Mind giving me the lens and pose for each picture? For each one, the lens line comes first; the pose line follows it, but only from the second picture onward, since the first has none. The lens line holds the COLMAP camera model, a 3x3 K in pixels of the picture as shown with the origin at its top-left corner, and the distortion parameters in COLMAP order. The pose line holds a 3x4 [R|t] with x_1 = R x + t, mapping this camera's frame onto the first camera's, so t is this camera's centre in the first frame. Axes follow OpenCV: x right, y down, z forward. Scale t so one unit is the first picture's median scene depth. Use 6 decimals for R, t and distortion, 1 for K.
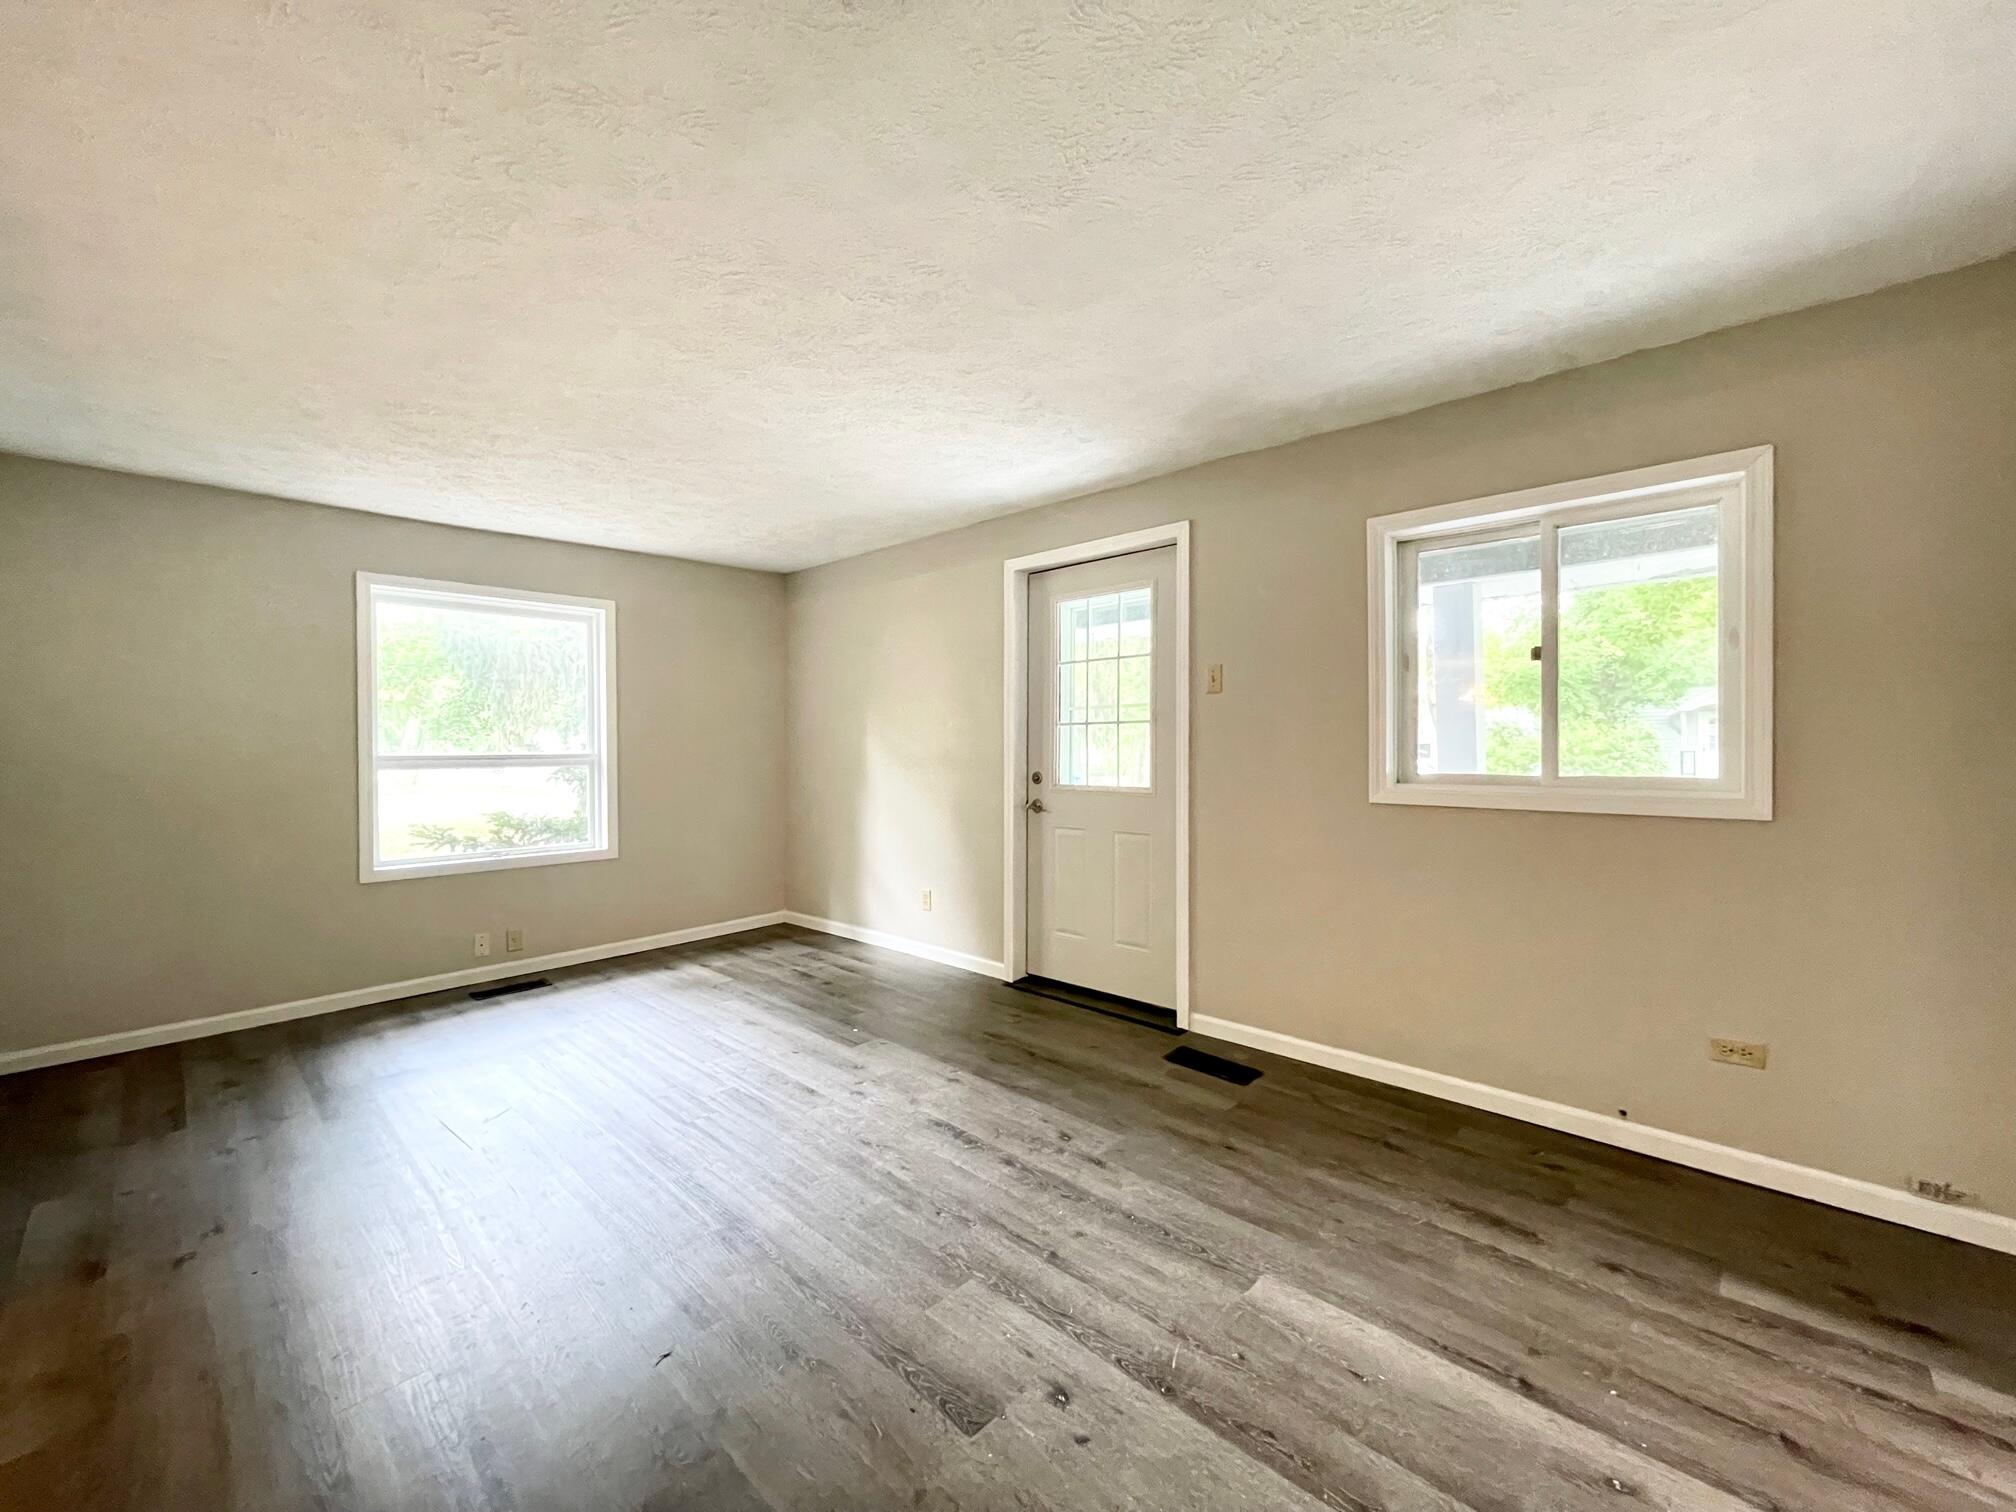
lens RADIAL K [[816.6, 0, 997.7], [0, 816.6, 754.1], [0, 0, 1]] dist [-0.000533, 0.001086]
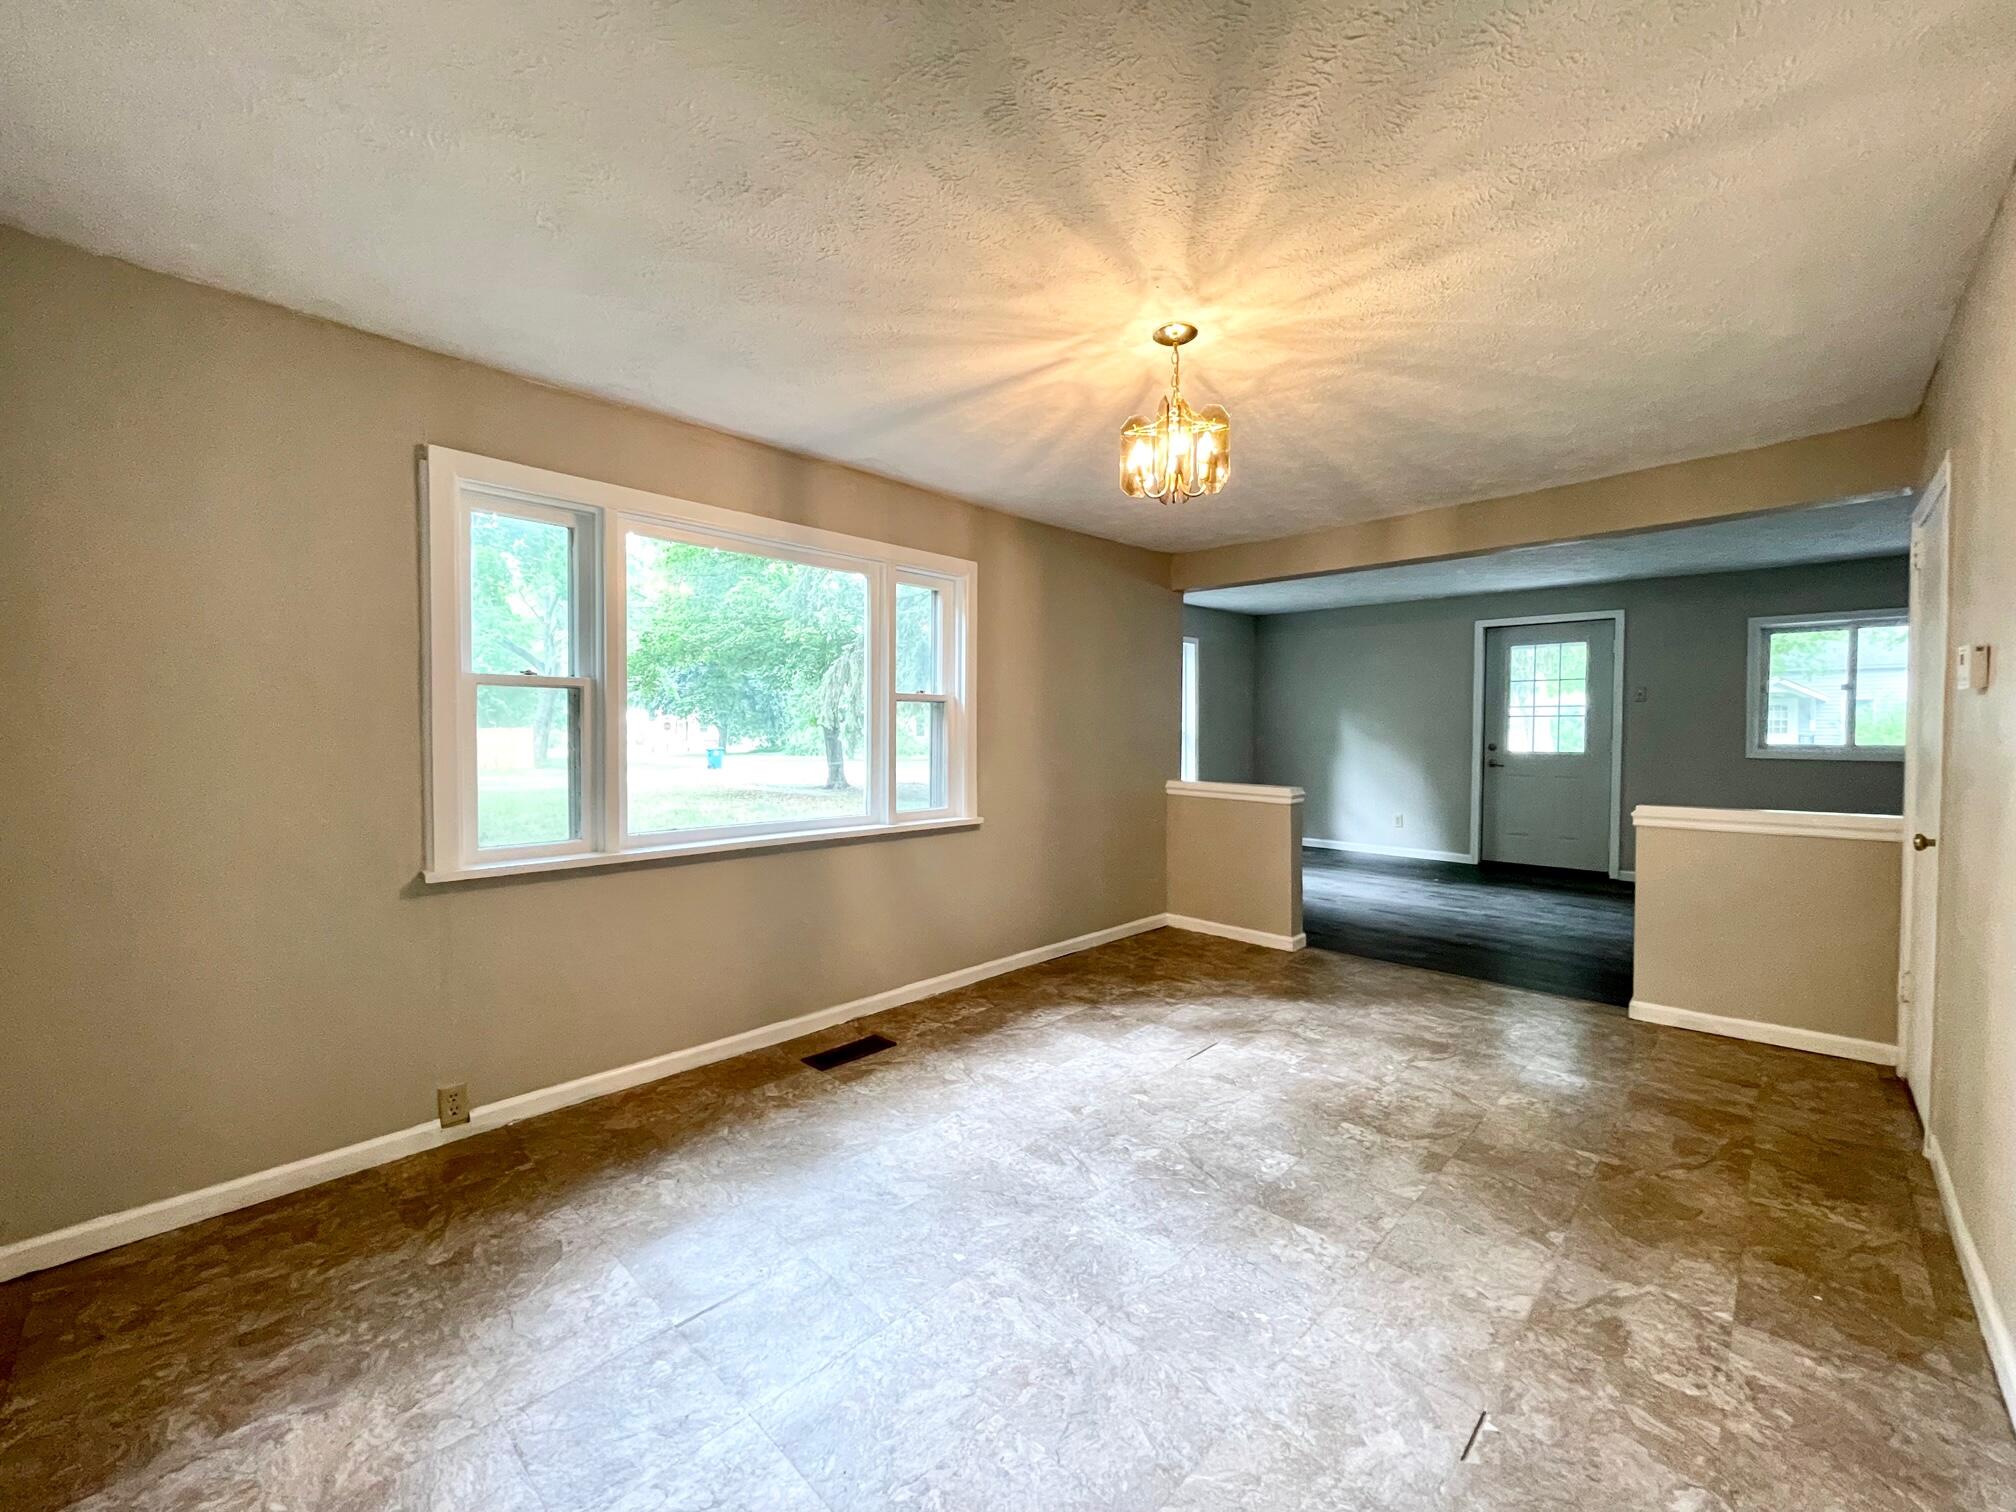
lens RADIAL K [[816.6, 0, 1010.0], [0, 816.6, 753.5], [0, 0, 1]] dist [-0.000533, 0.001086]
pose [[0.999966, 0.001700, 0.008130, -1.128499], [-0.001903, 0.999686, 0.024985, 0.000417], [-0.008085, -0.025000, 0.999655, -0.824509]]
